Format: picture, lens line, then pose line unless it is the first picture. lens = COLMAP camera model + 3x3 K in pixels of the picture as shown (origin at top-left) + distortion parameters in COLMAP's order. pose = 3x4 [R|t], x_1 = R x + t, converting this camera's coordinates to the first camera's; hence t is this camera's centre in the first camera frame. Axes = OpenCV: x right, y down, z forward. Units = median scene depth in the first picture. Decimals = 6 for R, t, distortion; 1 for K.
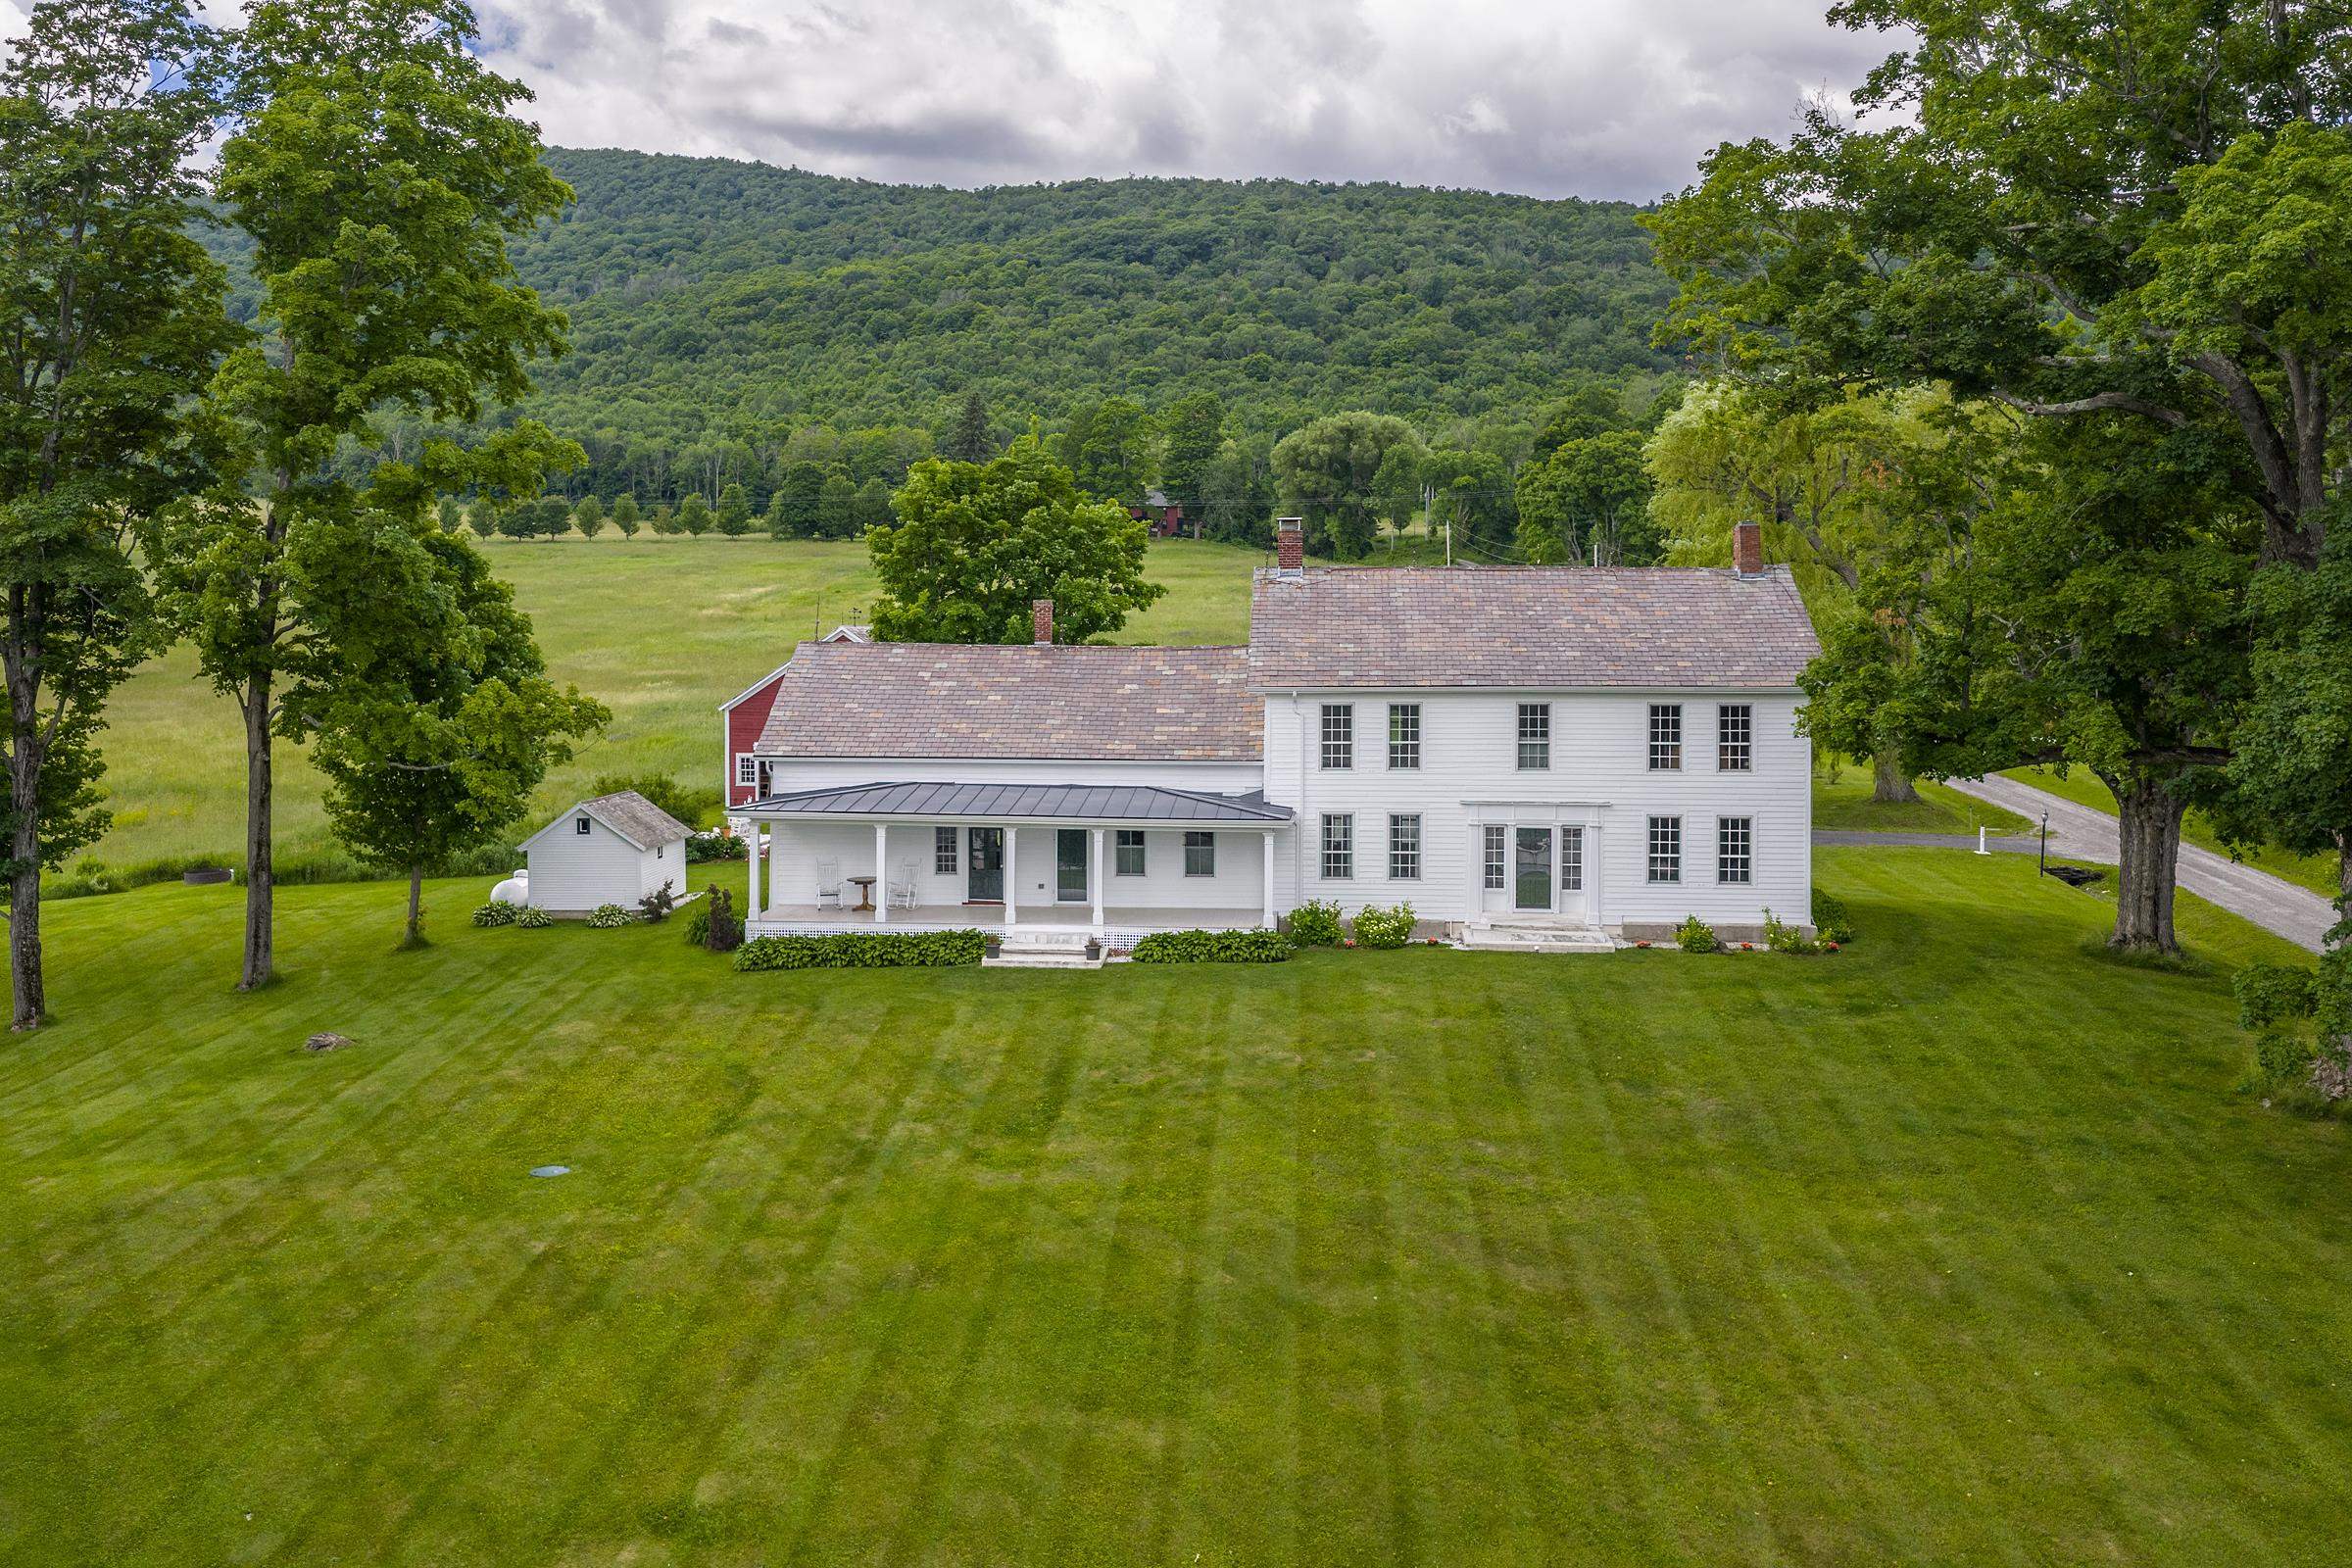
lens RADIAL K [[1920.4, 0, 1165.3], [0, 1920.4, 707.7], [0, 0, 1]] dist [-0.000961, -0.000006]
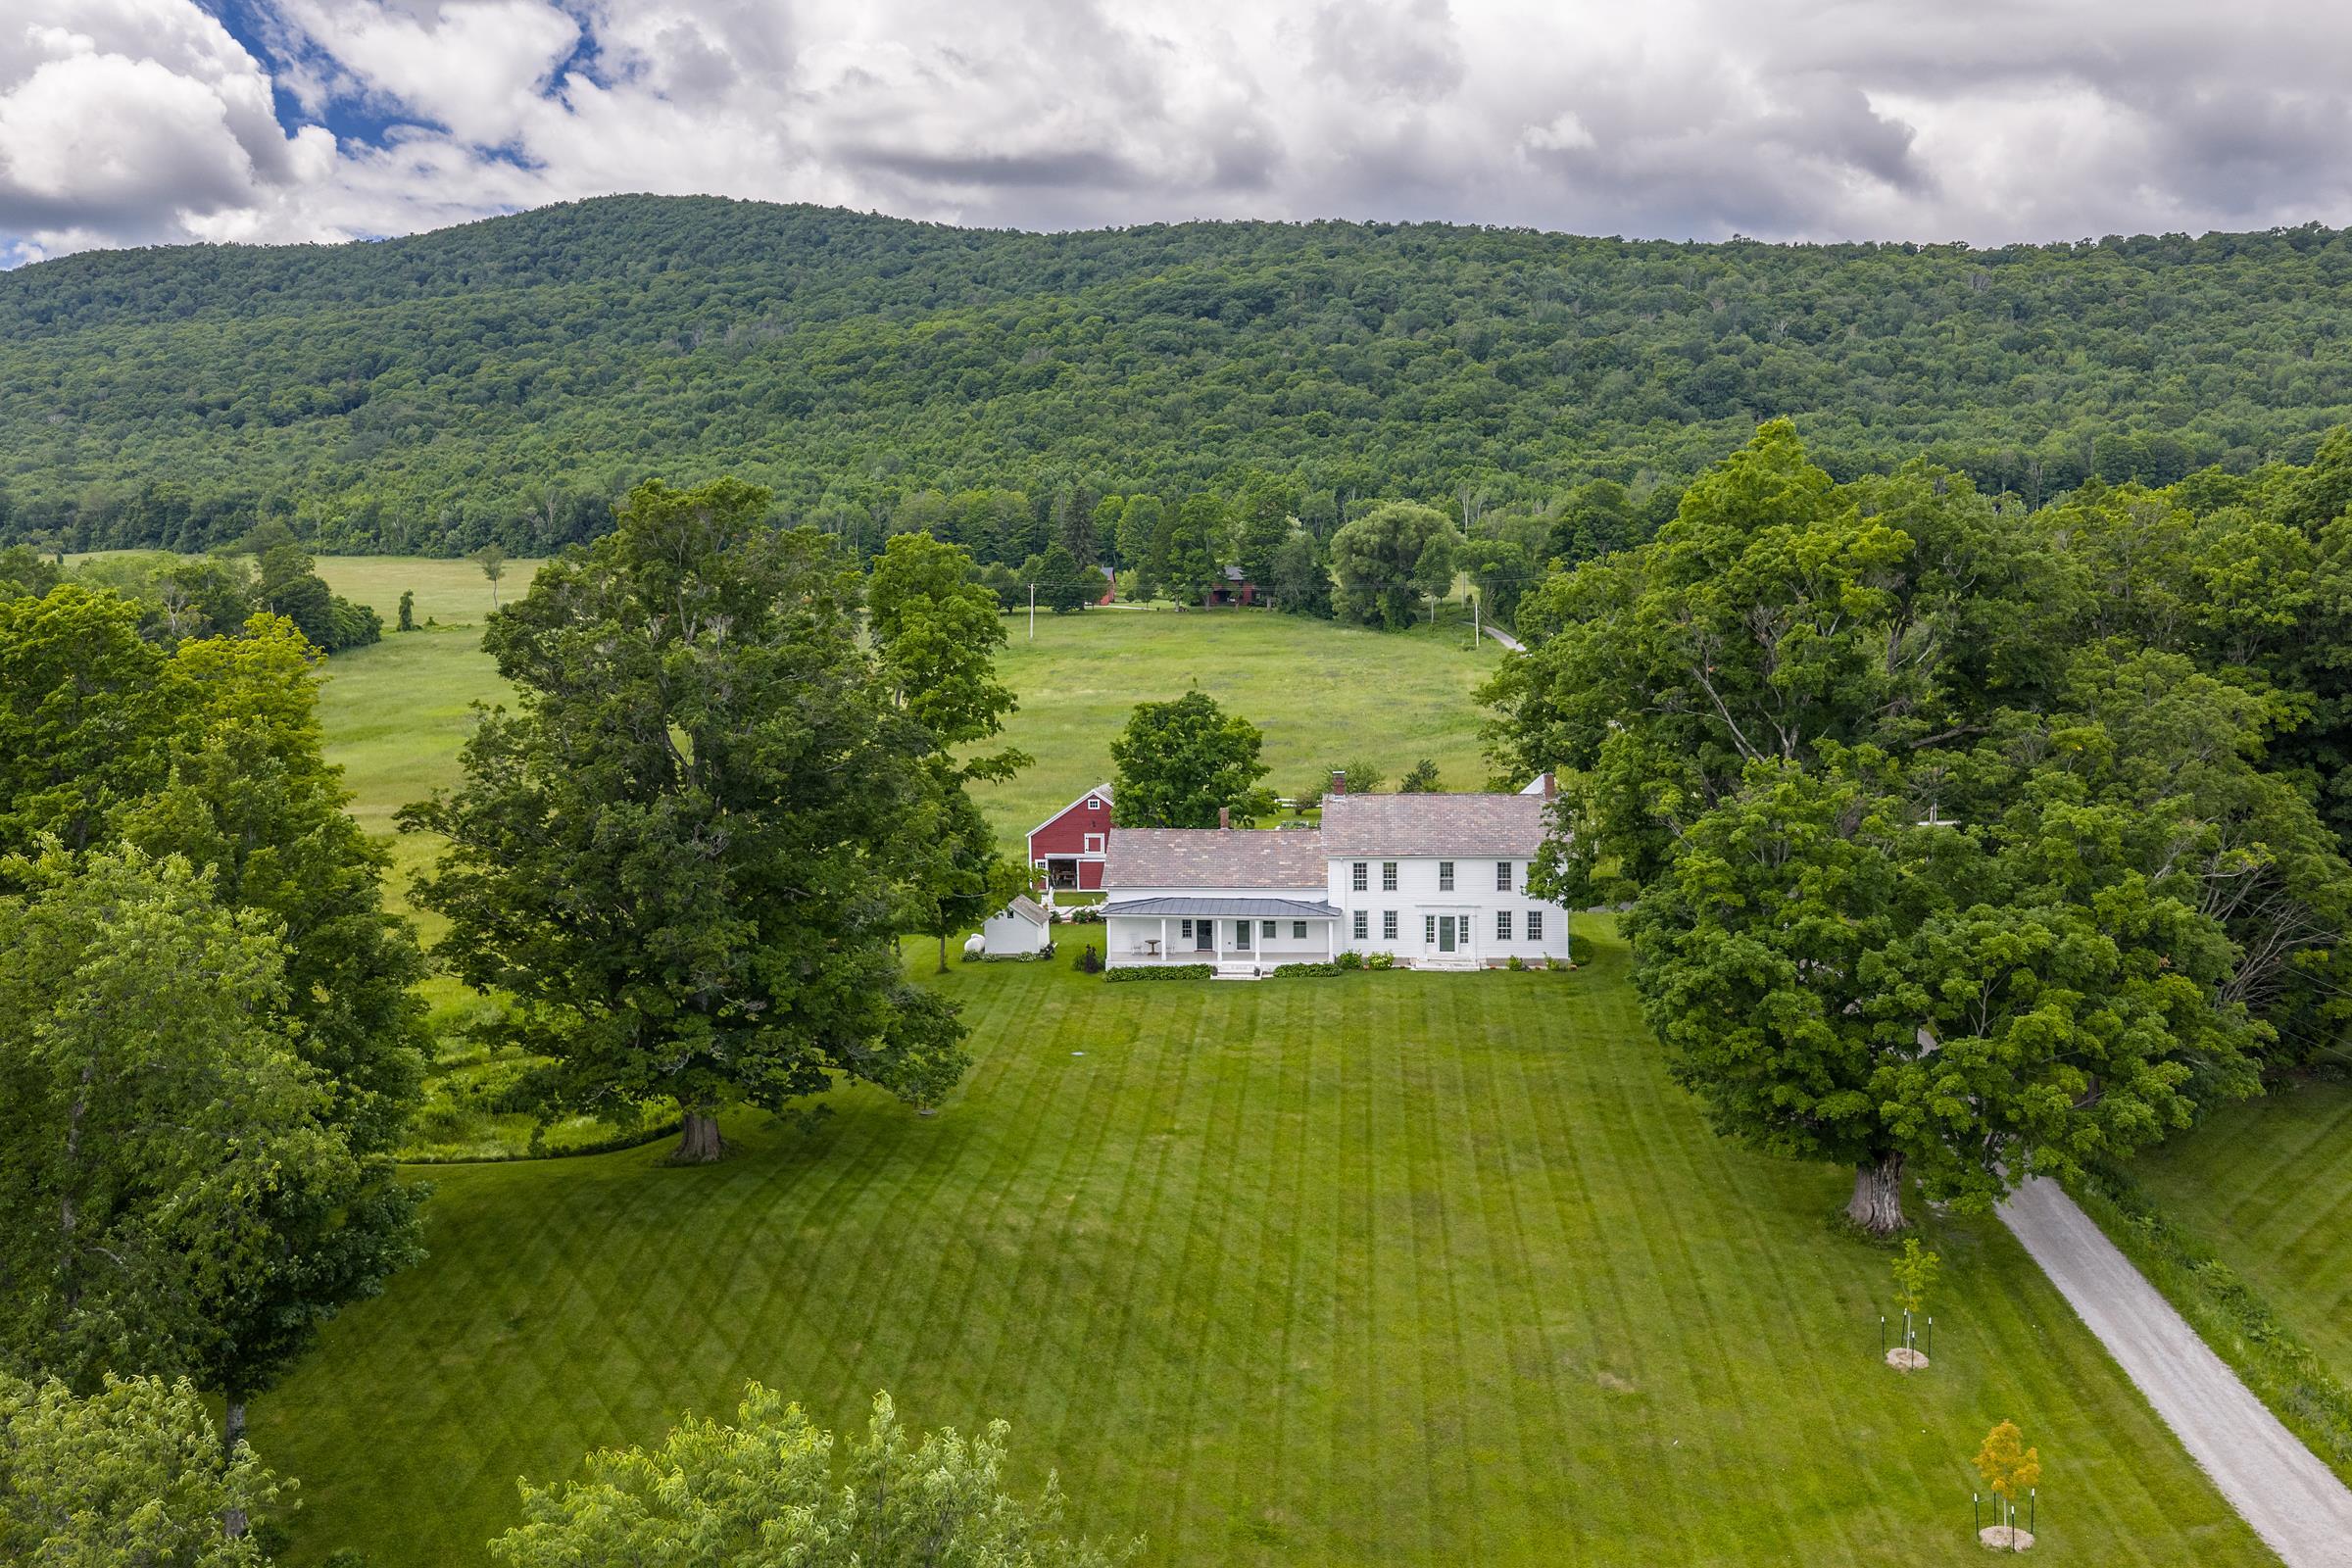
lens RADIAL K [[1933.3, 0, 1176.0], [0, 1933.3, 784.0], [0, 0, 1]] dist [0.011211, 0.001140]
pose [[0.999586, -0.010892, -0.026637, -0.006158], [0.011983, 0.999082, 0.041132, -0.017762], [0.026165, -0.041434, 0.998799, -0.119290]]
